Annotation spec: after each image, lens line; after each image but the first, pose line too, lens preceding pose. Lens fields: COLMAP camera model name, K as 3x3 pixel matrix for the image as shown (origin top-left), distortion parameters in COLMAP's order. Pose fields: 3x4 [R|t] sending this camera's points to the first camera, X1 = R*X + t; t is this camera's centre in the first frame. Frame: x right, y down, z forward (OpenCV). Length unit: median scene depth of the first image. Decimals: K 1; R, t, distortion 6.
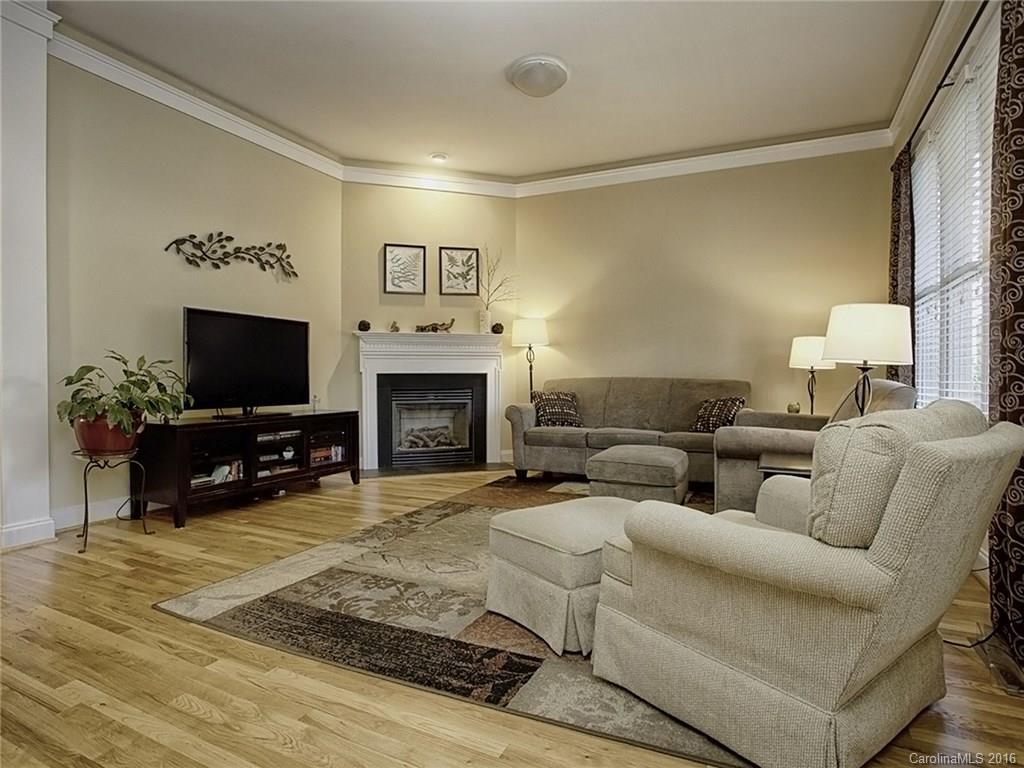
lens RADIAL K [[558.0, 0, 502.7], [0, 558.0, 376.6], [0, 0, 1]] dist [-0.050304, 0.011793]
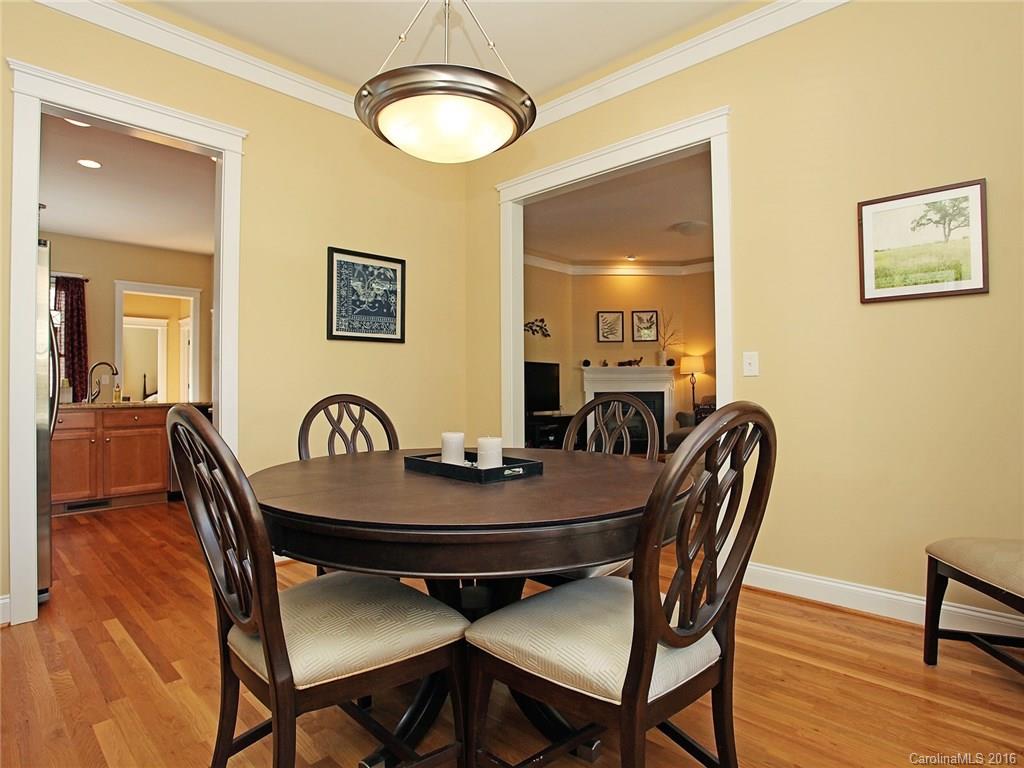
lens RADIAL K [[558.0, 0, 504.7], [0, 558.0, 374.5], [0, 0, 1]] dist [-0.050304, 0.011793]
pose [[0.959256, -0.008115, -0.282422, -0.019278], [0.006558, 0.999958, -0.006459, -0.054367], [0.282462, 0.004344, 0.959269, -0.727527]]
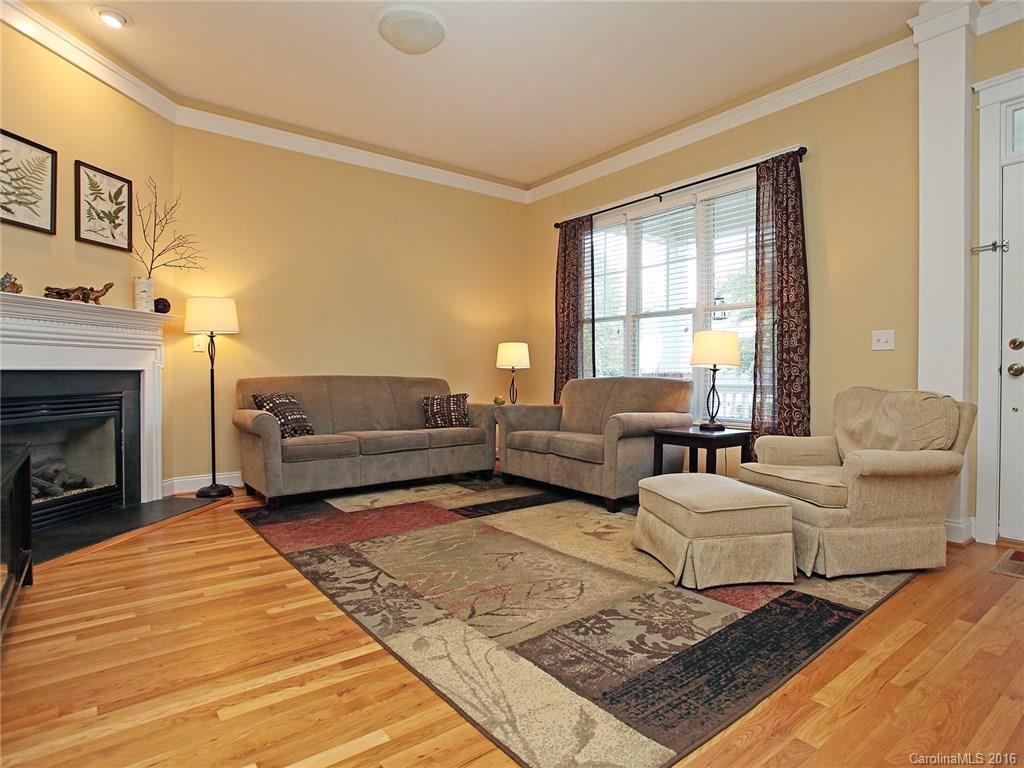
lens RADIAL K [[558.0, 0, 509.0], [0, 558.0, 381.0], [0, 0, 1]] dist [-0.050304, 0.011793]
pose [[0.438115, -0.010141, 0.898862, -0.517257], [-0.001845, 0.999924, 0.012180, -0.002625], [-0.898917, -0.006995, 0.438063, 0.380447]]
